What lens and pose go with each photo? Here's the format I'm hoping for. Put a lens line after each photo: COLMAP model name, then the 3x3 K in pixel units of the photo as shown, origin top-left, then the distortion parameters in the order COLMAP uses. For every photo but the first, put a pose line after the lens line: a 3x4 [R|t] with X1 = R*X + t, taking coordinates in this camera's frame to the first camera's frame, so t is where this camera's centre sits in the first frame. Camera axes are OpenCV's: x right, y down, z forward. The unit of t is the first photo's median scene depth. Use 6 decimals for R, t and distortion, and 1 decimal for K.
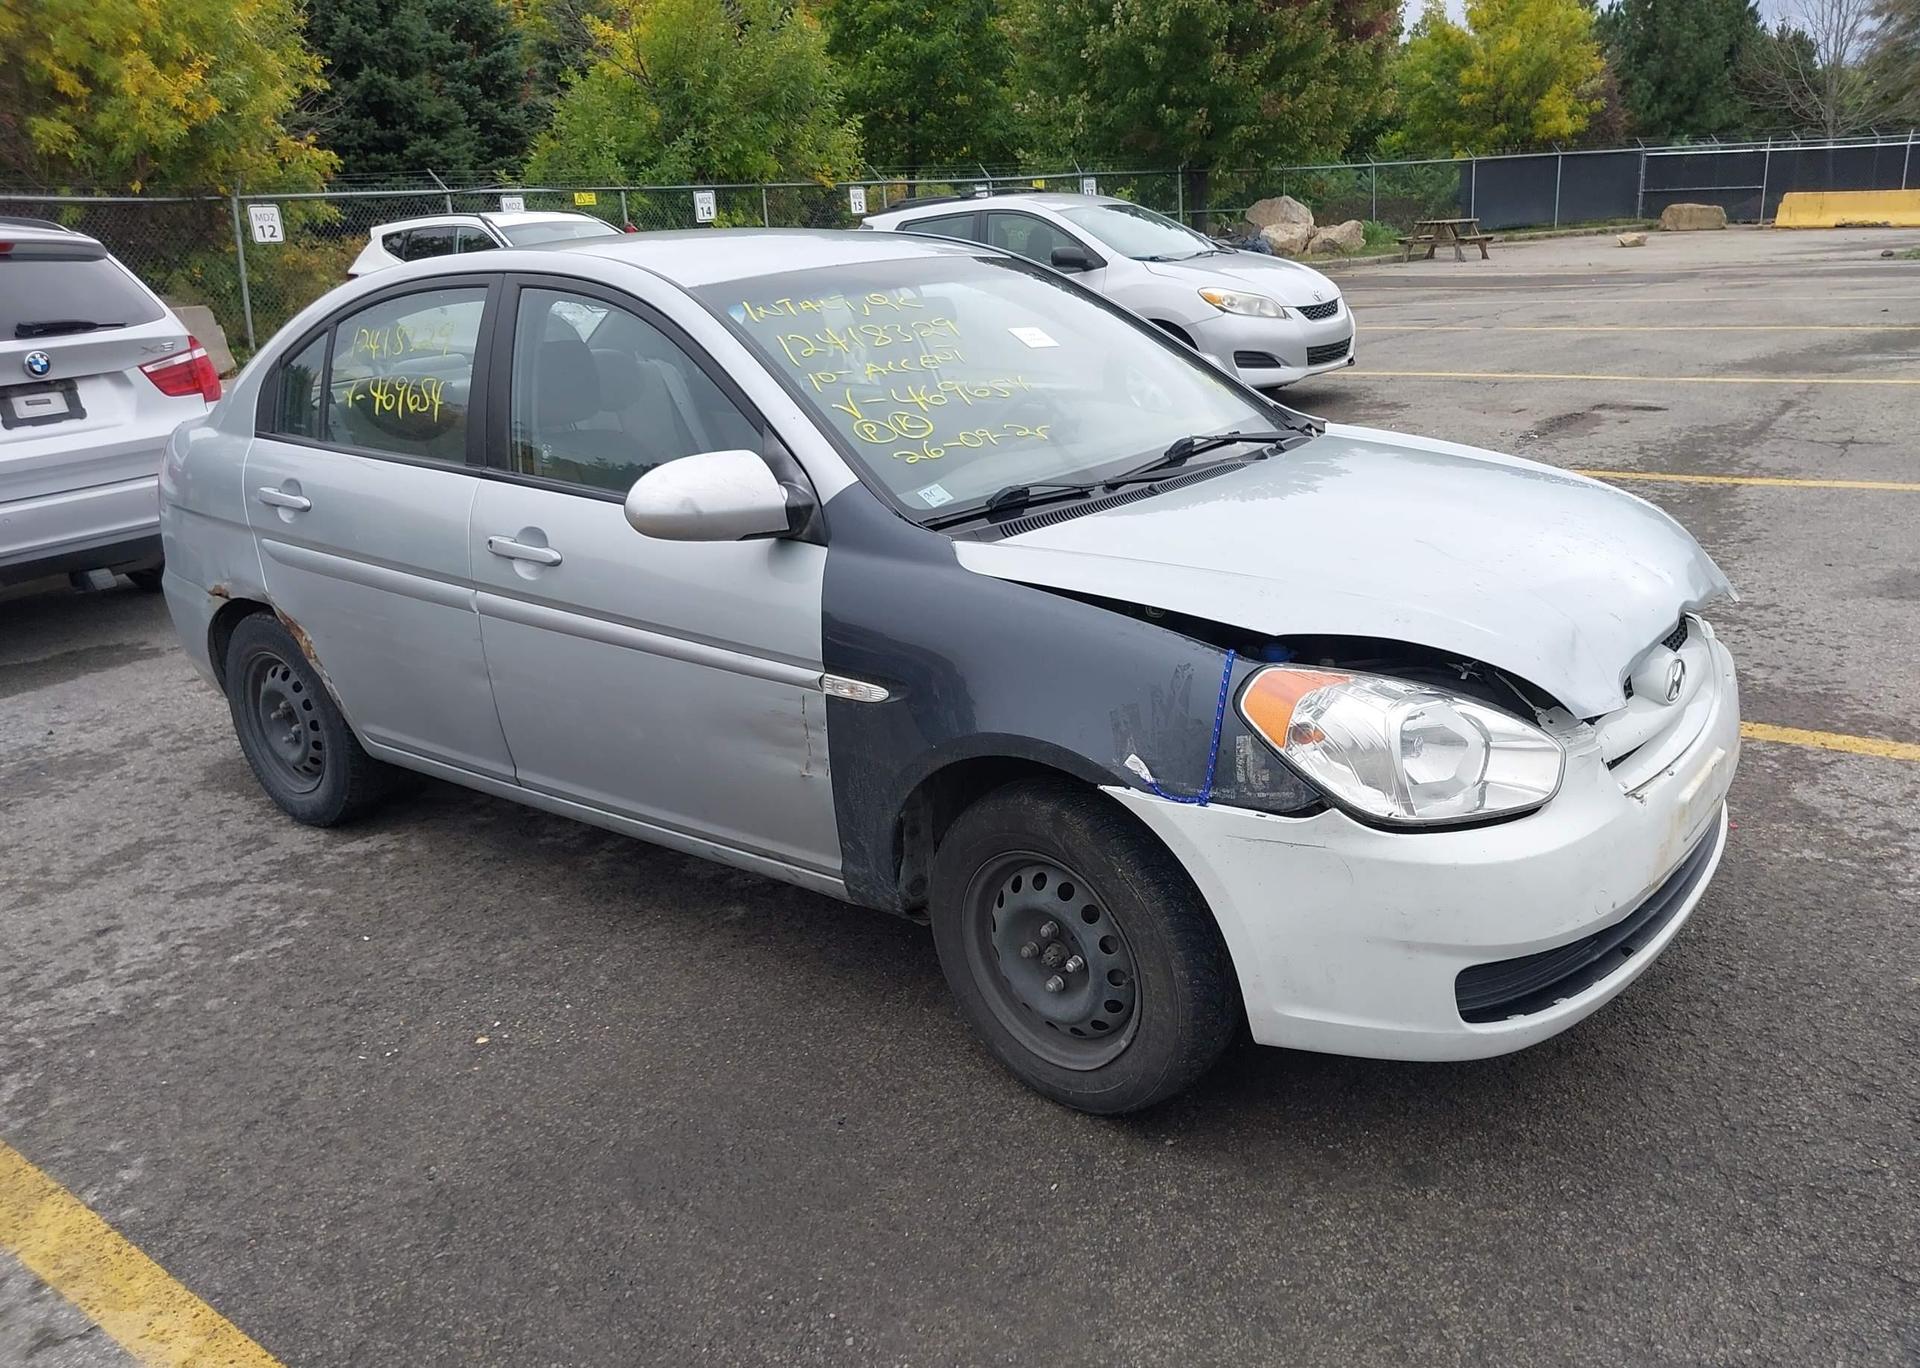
lens RADIAL K [[1462.9, 0, 968.4], [0, 1462.9, 692.4], [0, 0, 1]] dist [0.043914, -0.052052]
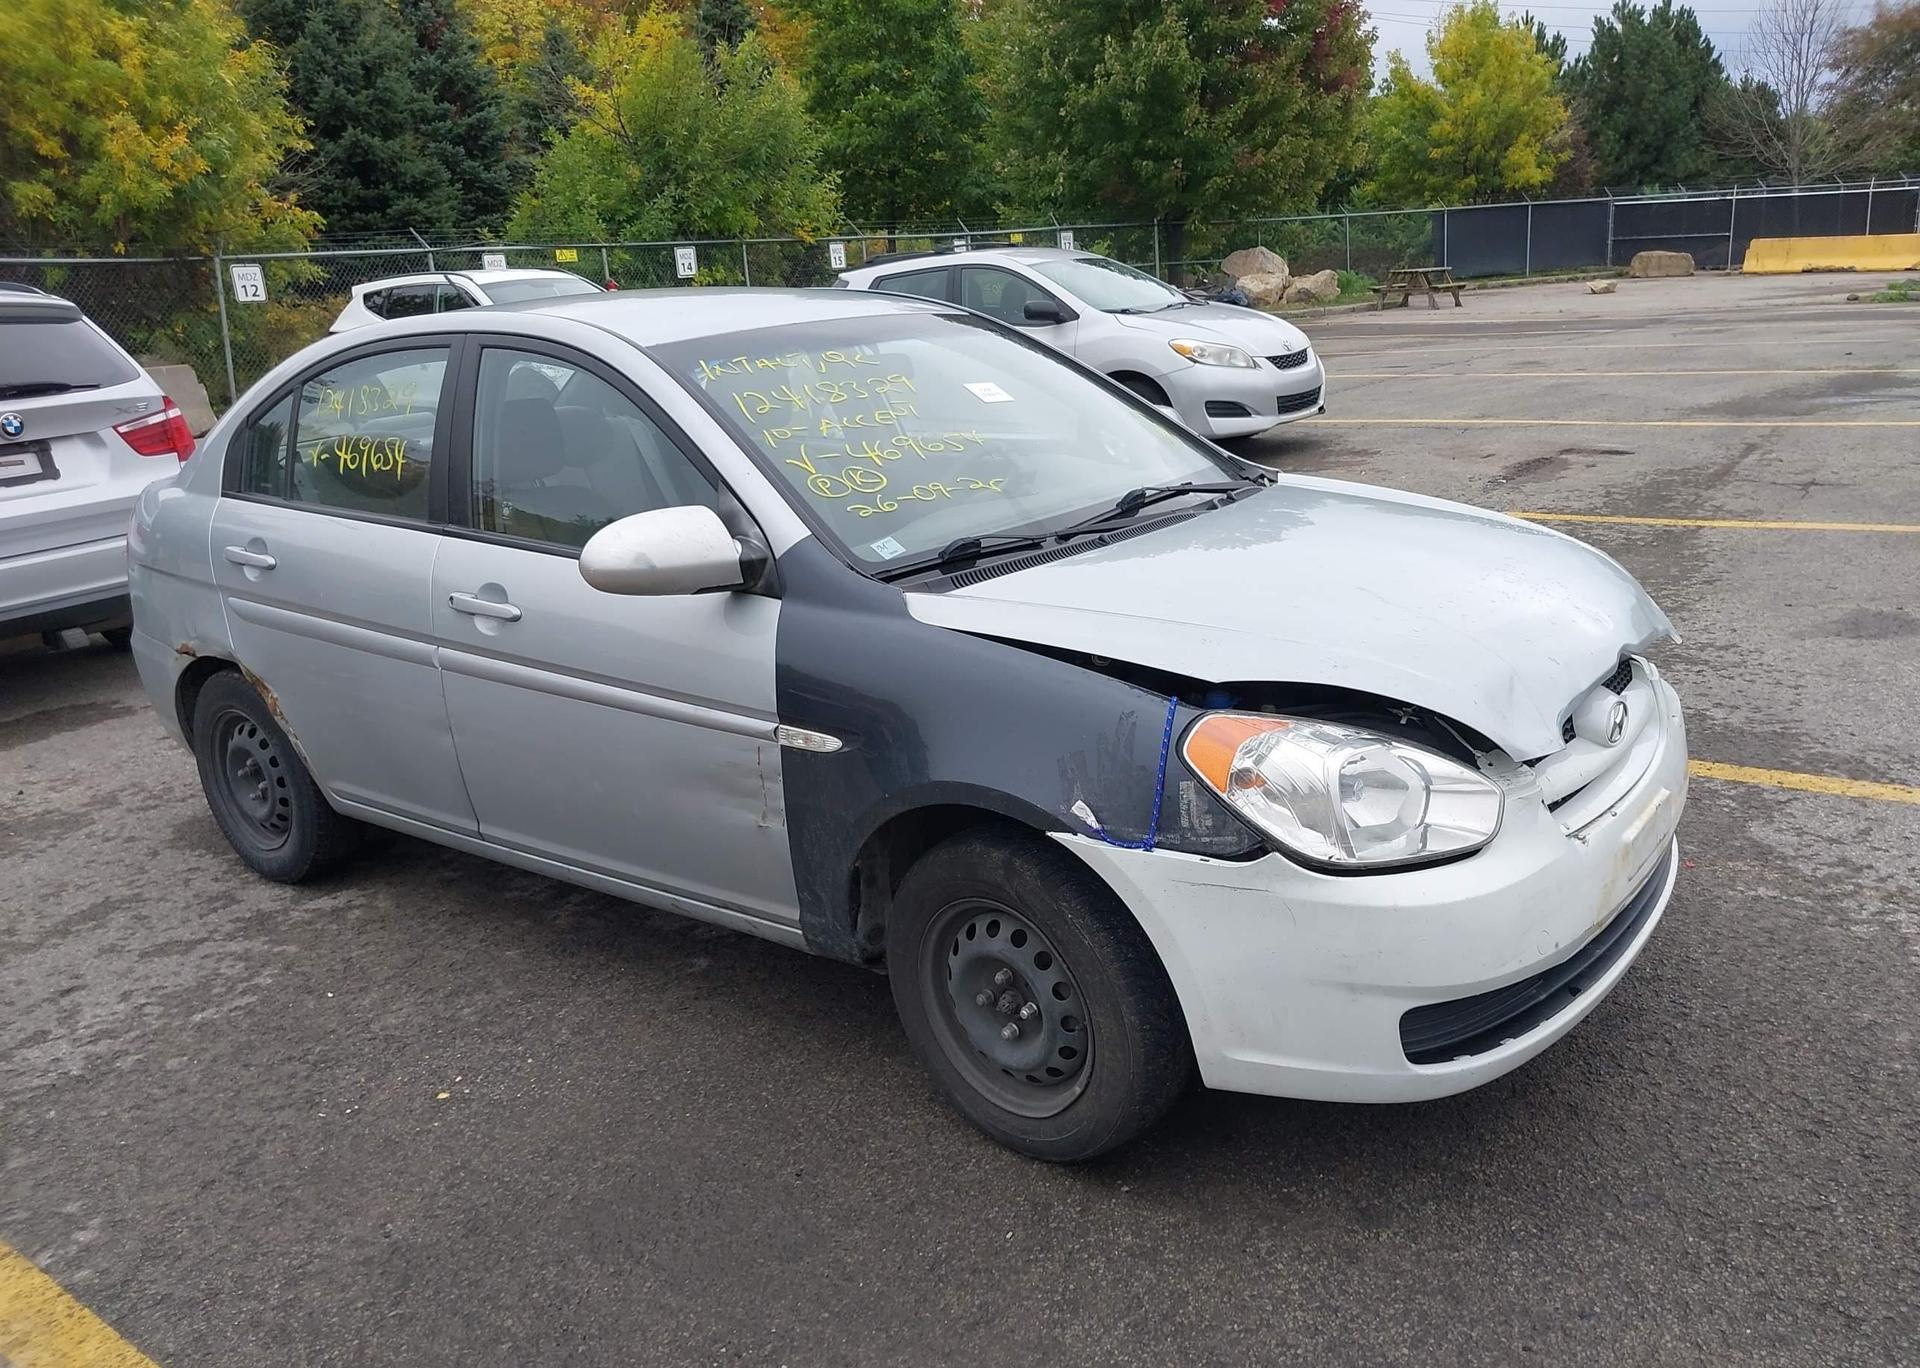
lens RADIAL K [[1462.9, 0, 968.4], [0, 1462.9, 692.4], [0, 0, 1]] dist [0.043914, -0.052052]
pose [[0.999891, -0.011354, 0.009394, 0.013527], [0.011654, 0.999406, -0.032428, -0.000544], [-0.009021, 0.032534, 0.999430, -0.007397]]
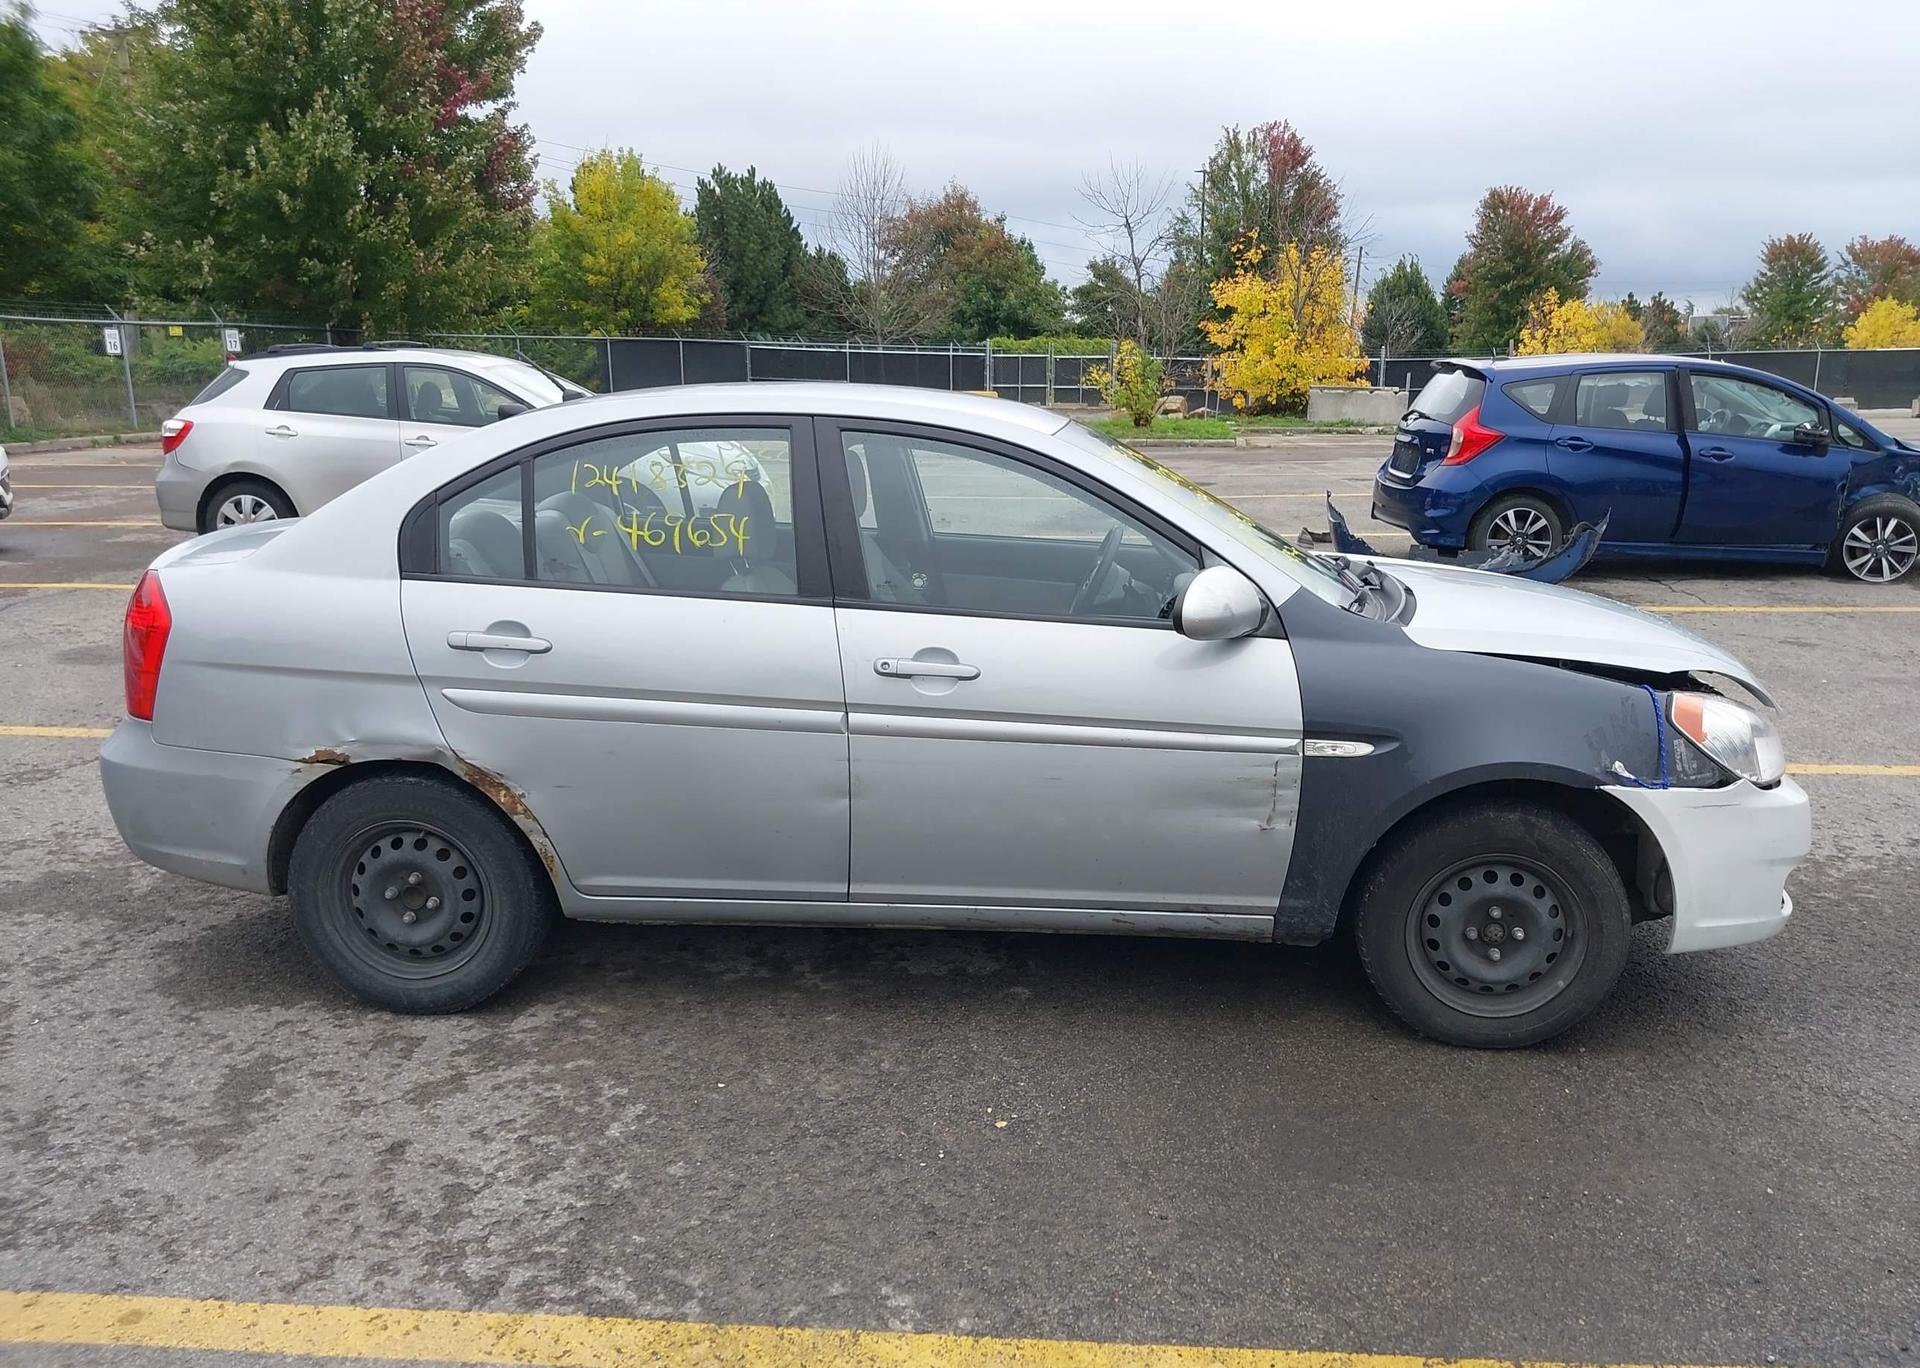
lens RADIAL K [[1462.9, 0, 968.4], [0, 1462.9, 692.4], [0, 0, 1]] dist [0.043914, -0.052052]
pose [[0.835001, -0.061426, 0.546810, -0.600429], [0.119914, 0.990178, -0.071883, 0.001532], [-0.537024, 0.125593, 0.834165, 0.064625]]
